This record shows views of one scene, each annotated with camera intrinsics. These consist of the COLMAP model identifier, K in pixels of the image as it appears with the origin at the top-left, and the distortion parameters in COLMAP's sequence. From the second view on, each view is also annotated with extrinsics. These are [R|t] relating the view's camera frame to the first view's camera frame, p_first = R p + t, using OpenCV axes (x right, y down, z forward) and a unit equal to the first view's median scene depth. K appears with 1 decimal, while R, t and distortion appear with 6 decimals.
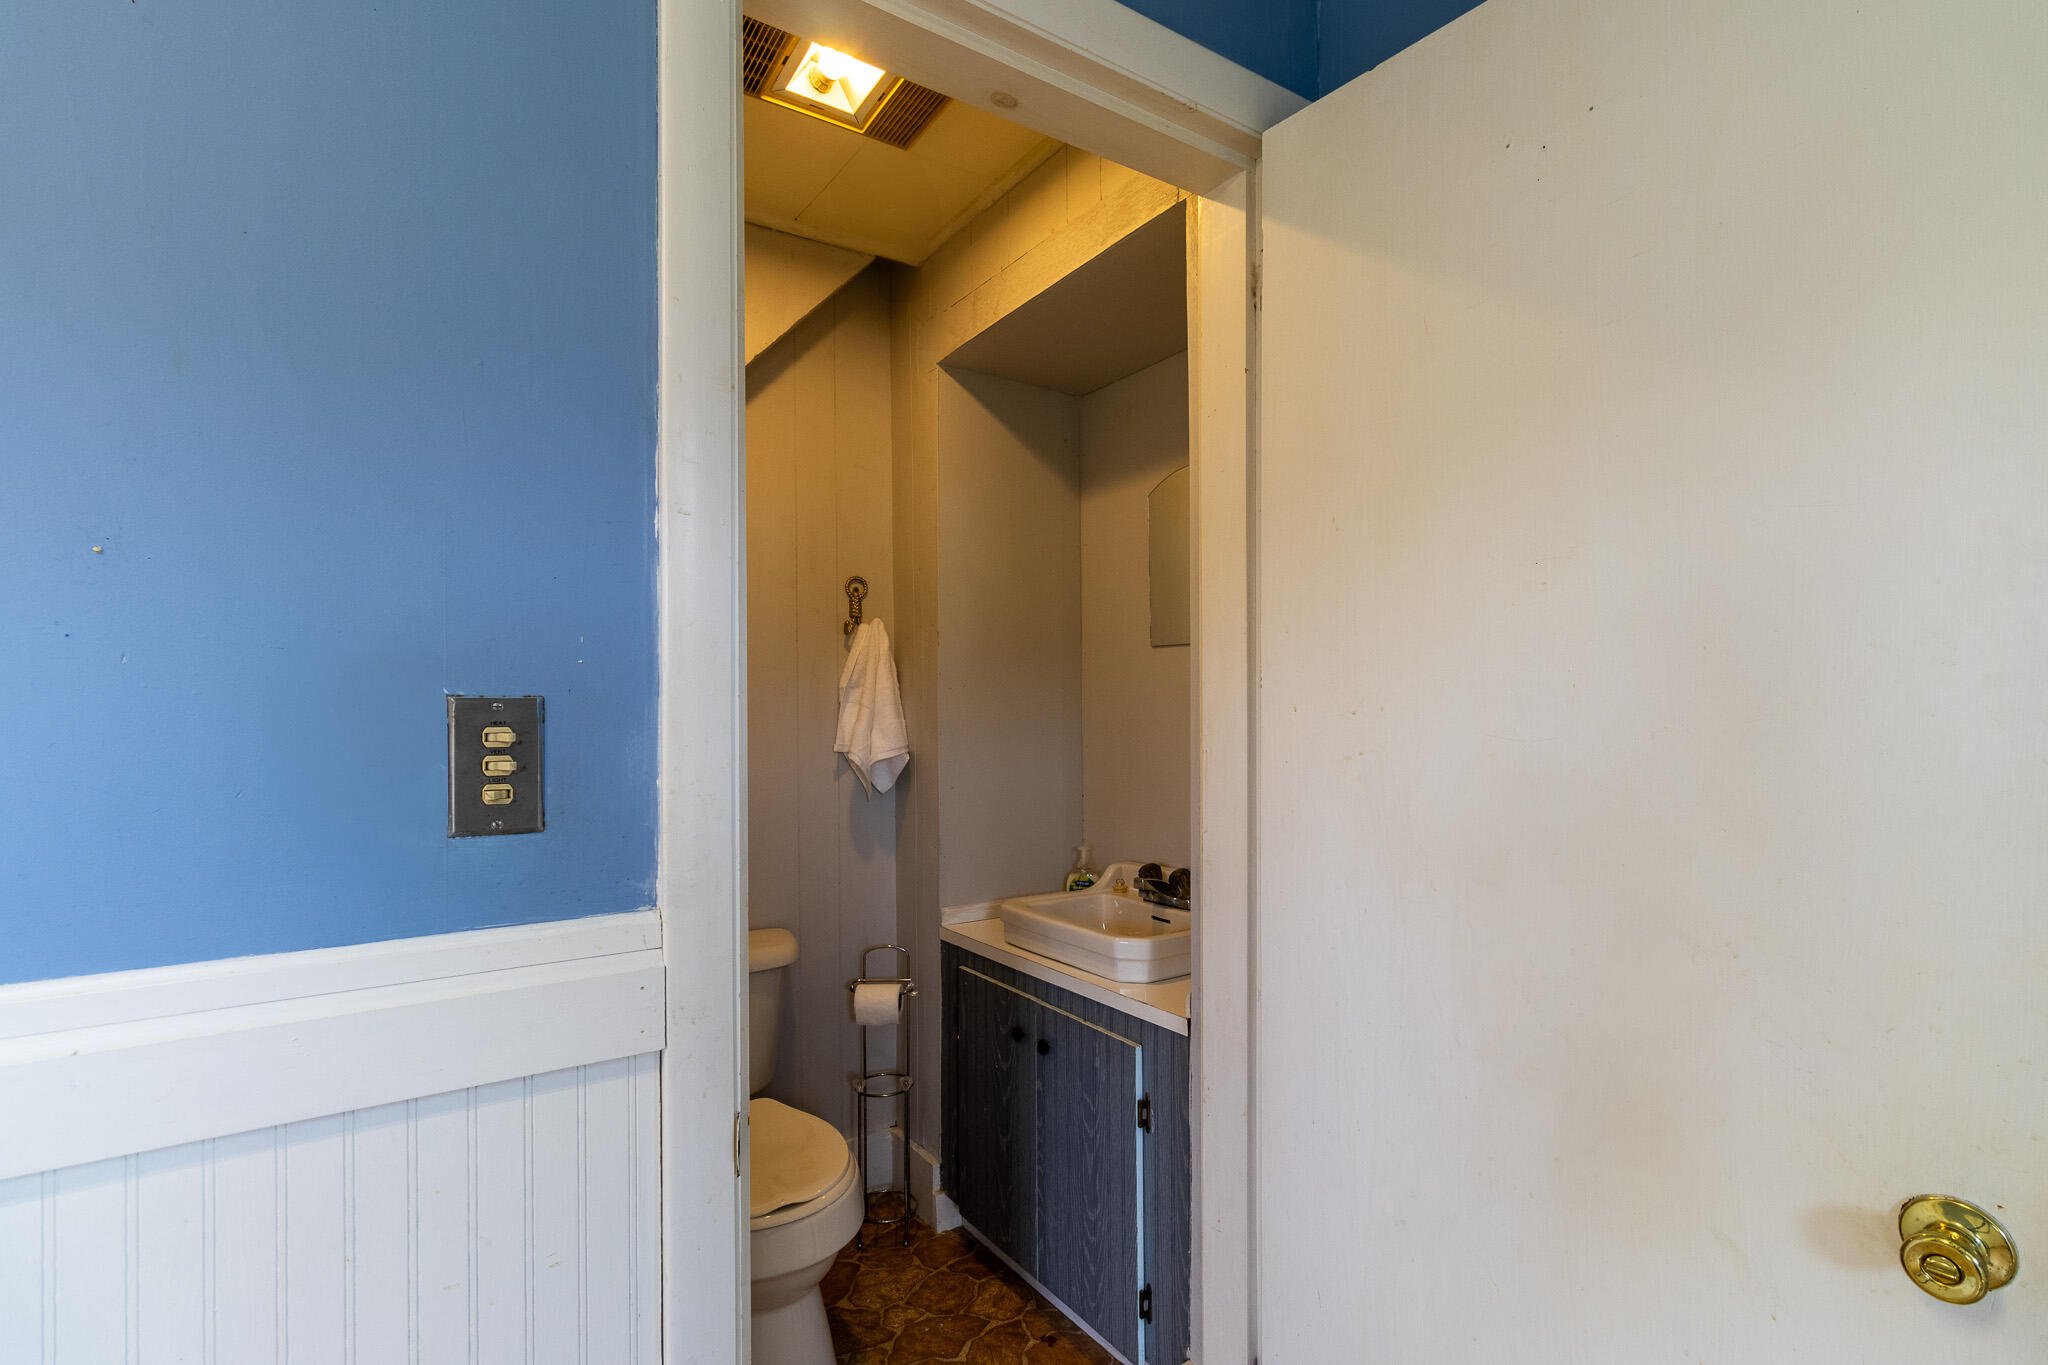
lens RADIAL K [[983.3, 0, 1022.5], [0, 983.3, 698.0], [0, 0, 1]] dist [-0.012821, -0.000372]
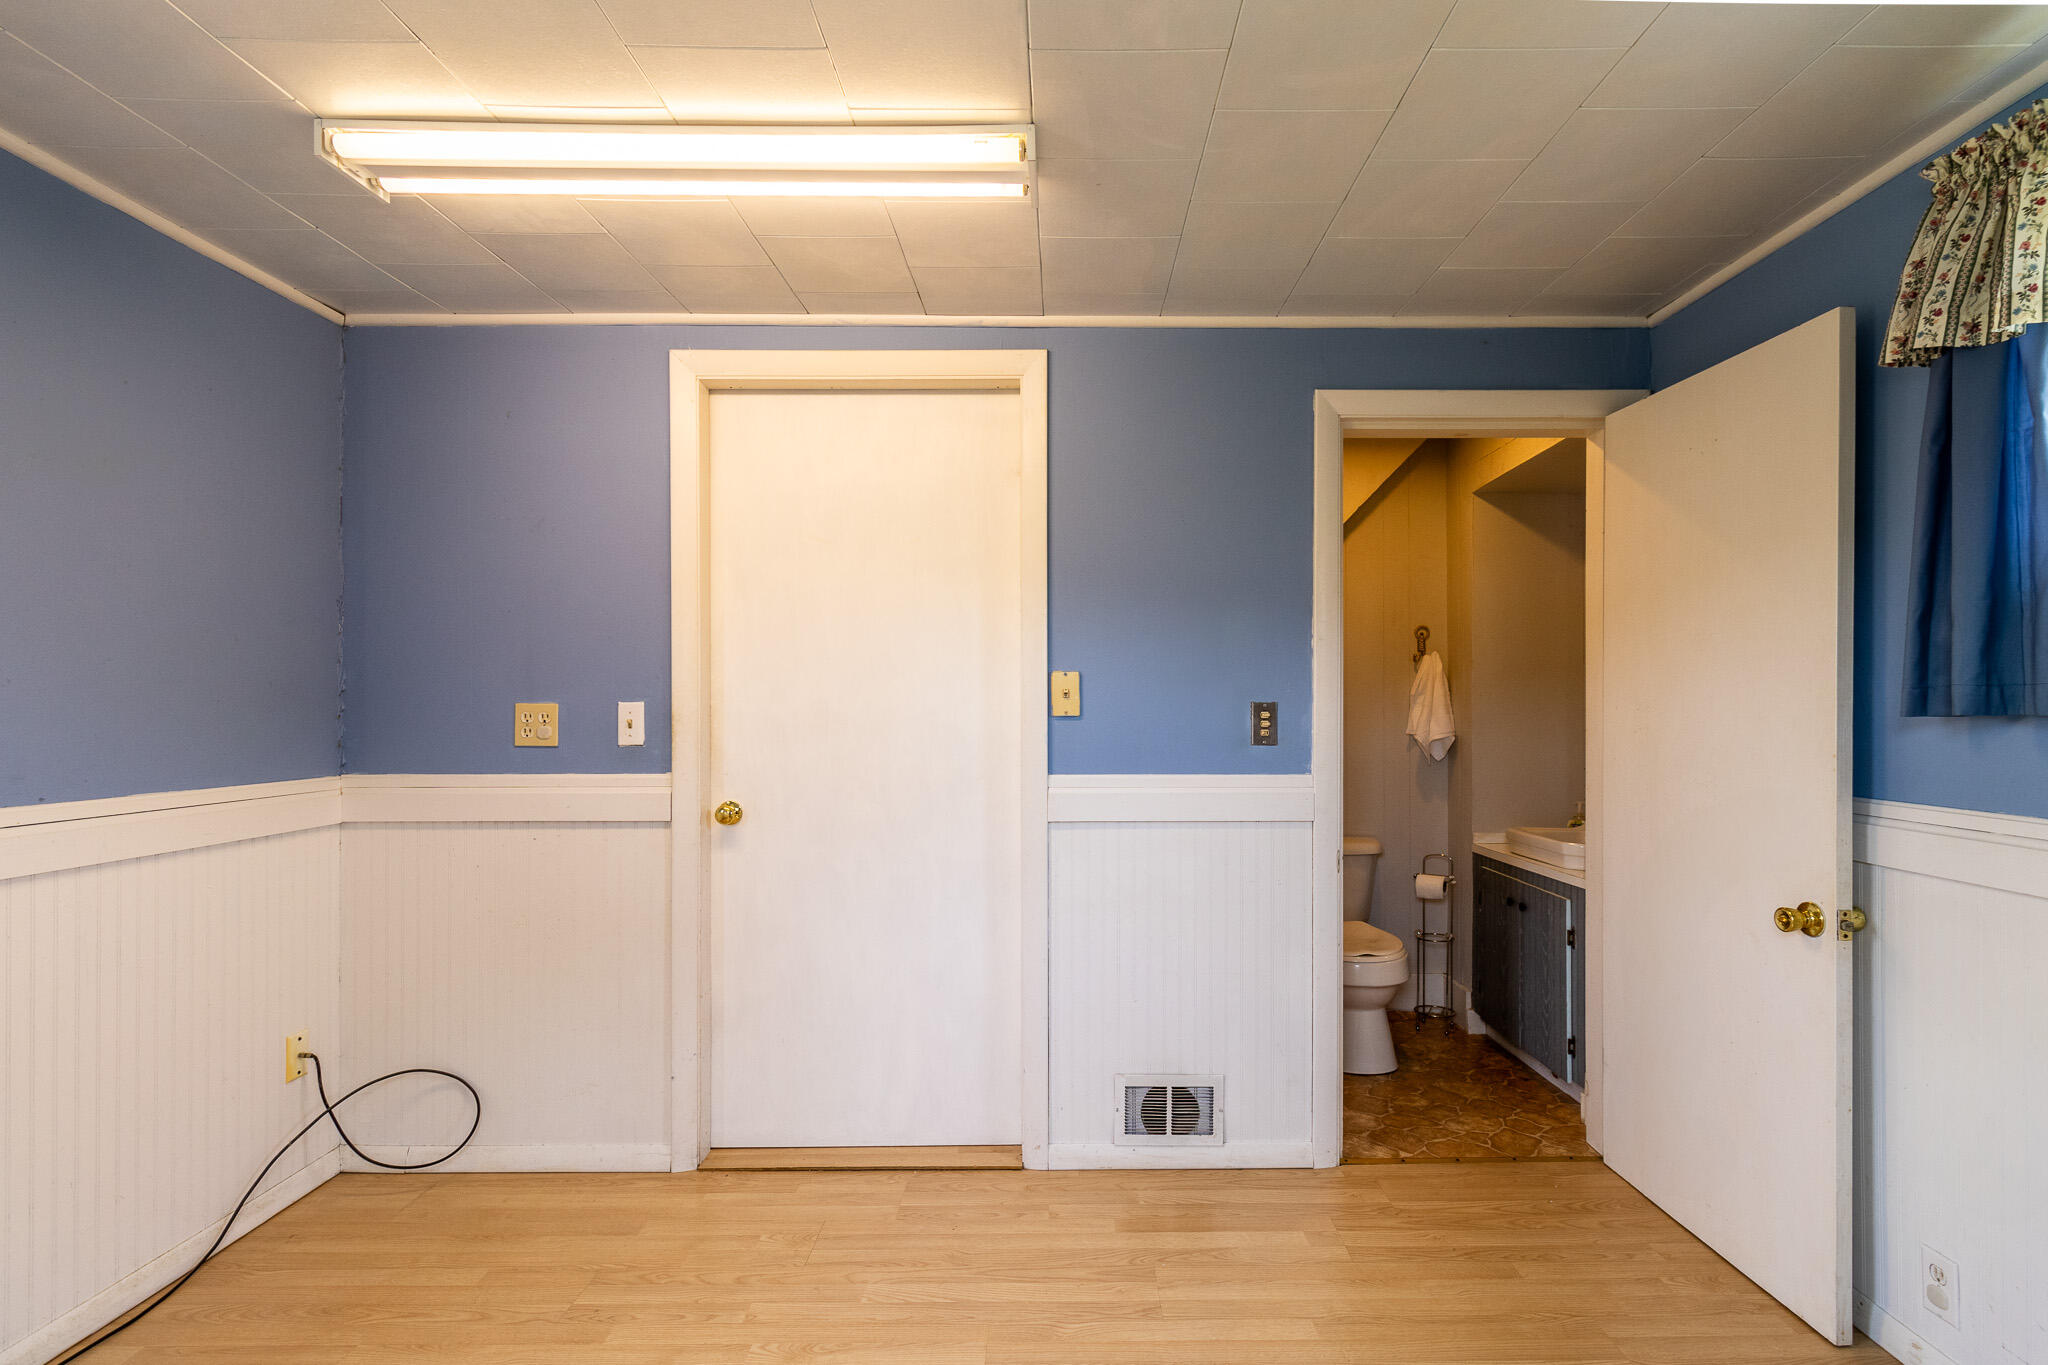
lens RADIAL K [[983.3, 0, 1065.7], [0, 983.3, 711.7], [0, 0, 1]] dist [-0.012821, -0.000372]
pose [[0.838355, 0.008921, -0.545052, 0.275211], [-0.001316, 0.999896, 0.014341, -0.006618], [0.545123, -0.011306, 0.838280, -0.839084]]
